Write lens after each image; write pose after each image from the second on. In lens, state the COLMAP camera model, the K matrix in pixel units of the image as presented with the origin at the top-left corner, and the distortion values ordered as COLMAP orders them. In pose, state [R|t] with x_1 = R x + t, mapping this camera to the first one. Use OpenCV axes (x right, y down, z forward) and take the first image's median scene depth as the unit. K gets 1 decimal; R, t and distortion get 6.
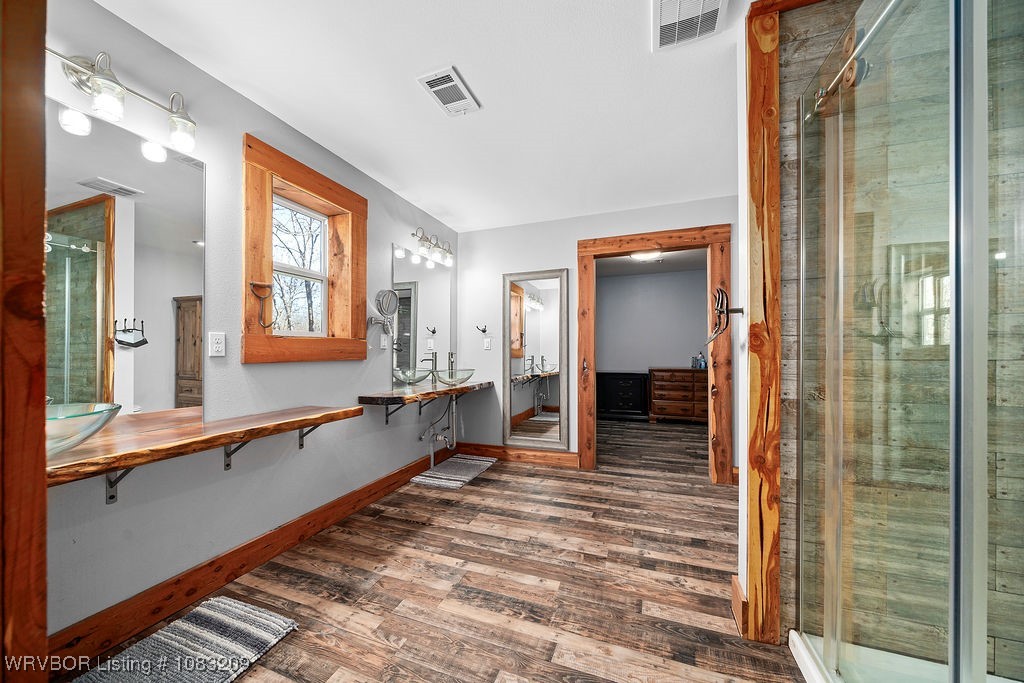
lens RADIAL K [[357.8, 0, 511.3], [0, 357.8, 351.3], [0, 0, 1]] dist [-0.000503, -0.000040]
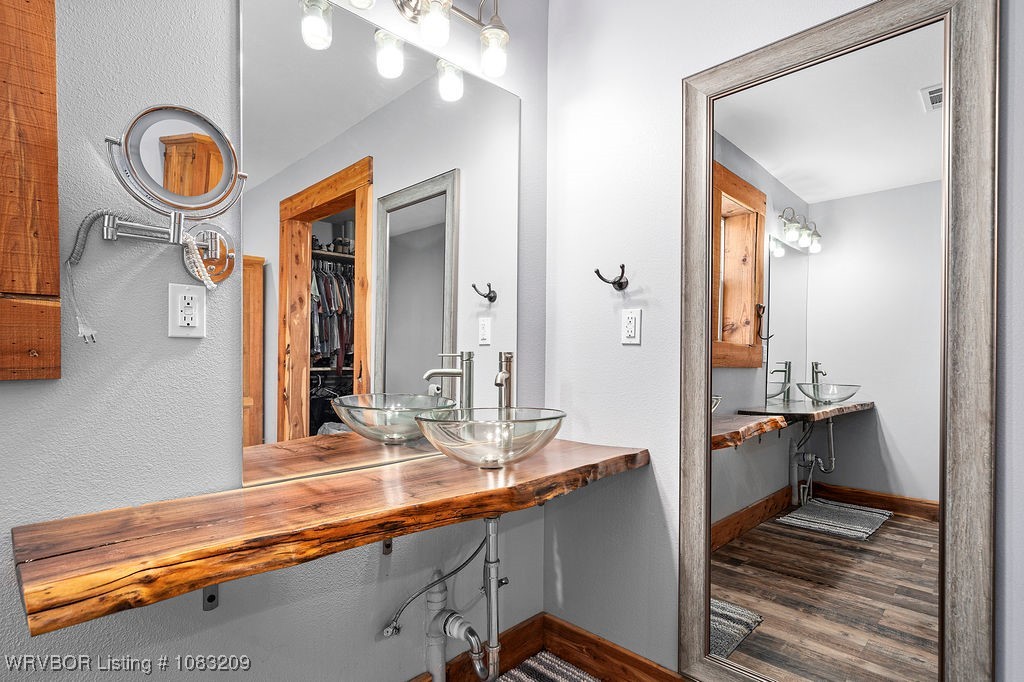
lens RADIAL K [[515.6, 0, 511.5], [0, 515.6, 353.9], [0, 0, 1]] dist [0.001914, 0.000209]
pose [[0.911514, 0.009315, -0.411163, 0.029077], [-0.006666, 0.999947, 0.007876, 0.000316], [0.411215, -0.004438, 0.911528, 0.719874]]
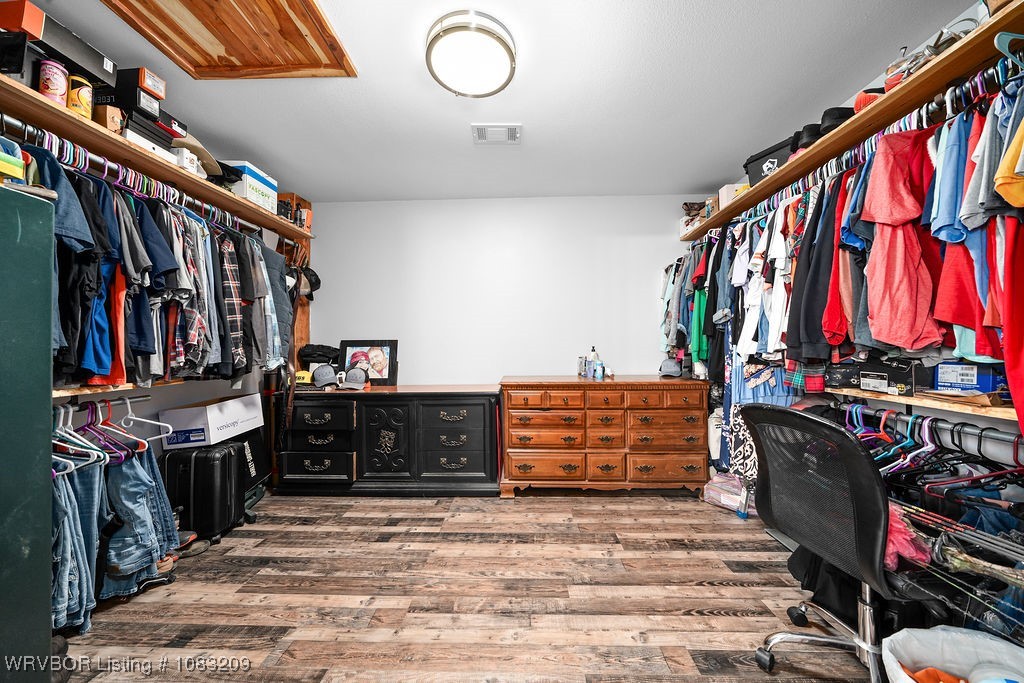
lens RADIAL K [[352.4, 0, 510.2], [0, 352.4, 341.7], [0, 0, 1]] dist [-0.005827, -0.000121]
pose [[0.945227, 0.003229, 0.326398, 0.464449], [0.002132, 0.999869, -0.016066, 0.003668], [-0.326407, 0.015881, 0.945096, 1.047165]]
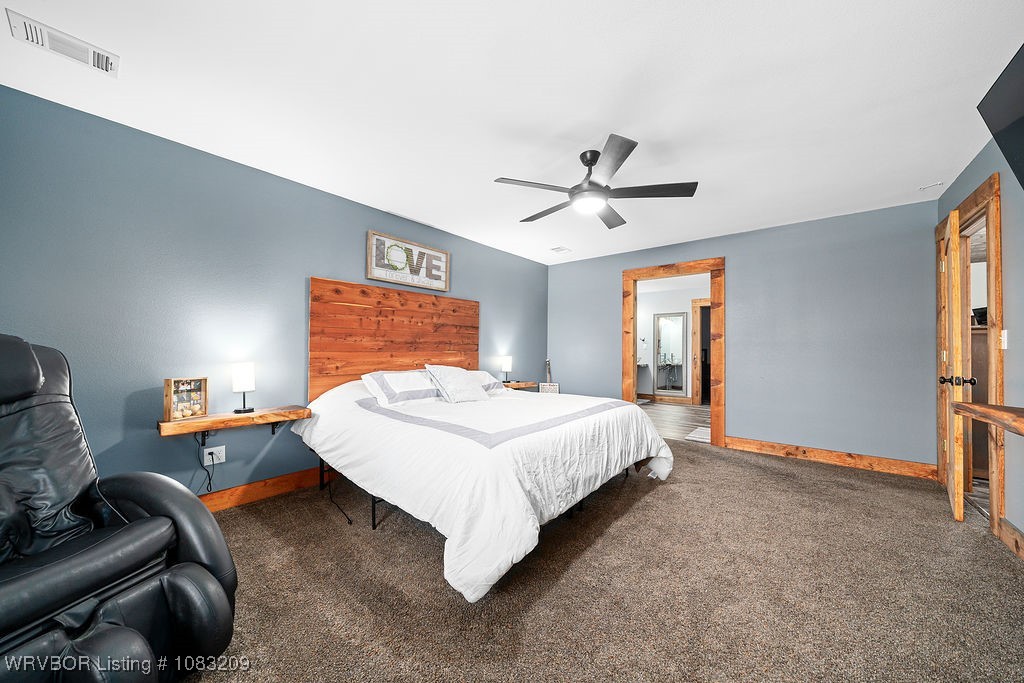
lens RADIAL K [[352.4, 0, 510.2], [0, 352.4, 341.7], [0, 0, 1]] dist [-0.005827, -0.000121]
pose [[0.944650, 0.002484, -0.328071, -0.178819], [-0.011100, 0.999641, -0.024391, 0.012982], [0.327892, 0.026683, 0.944338, -1.622003]]
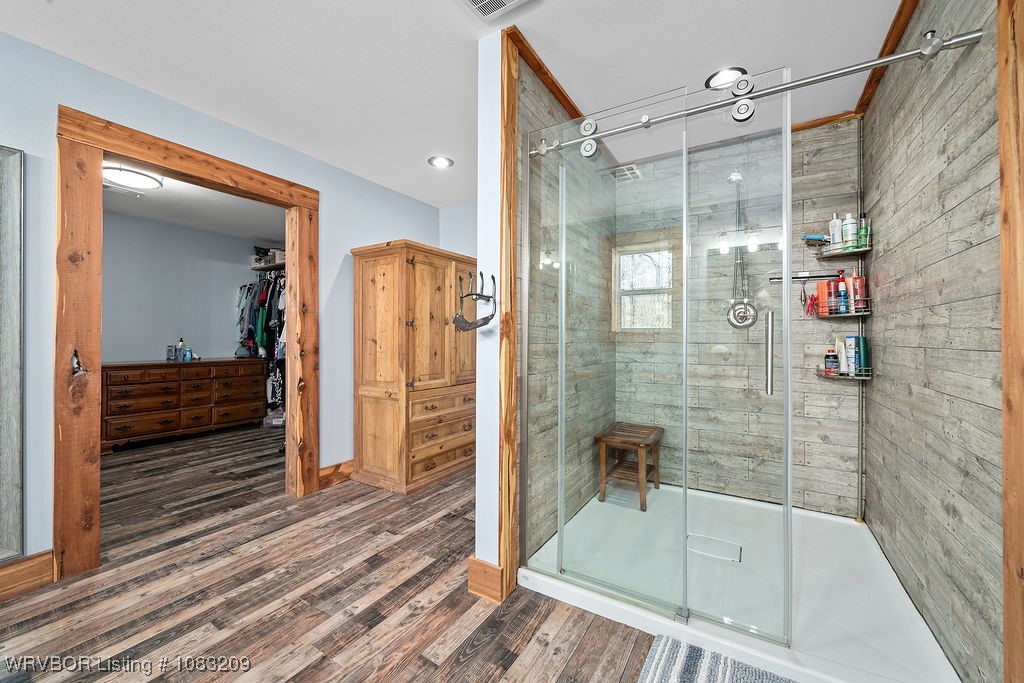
lens RADIAL K [[400.5, 0, 513.2], [0, 400.5, 335.8], [0, 0, 1]] dist [-0.003576, 0.000046]
pose [[0.195522, 0.009996, 0.980648, -0.253897], [-0.003116, 0.999949, -0.009571, 0.004149], [-0.980694, -0.001185, 0.195543, 0.351196]]
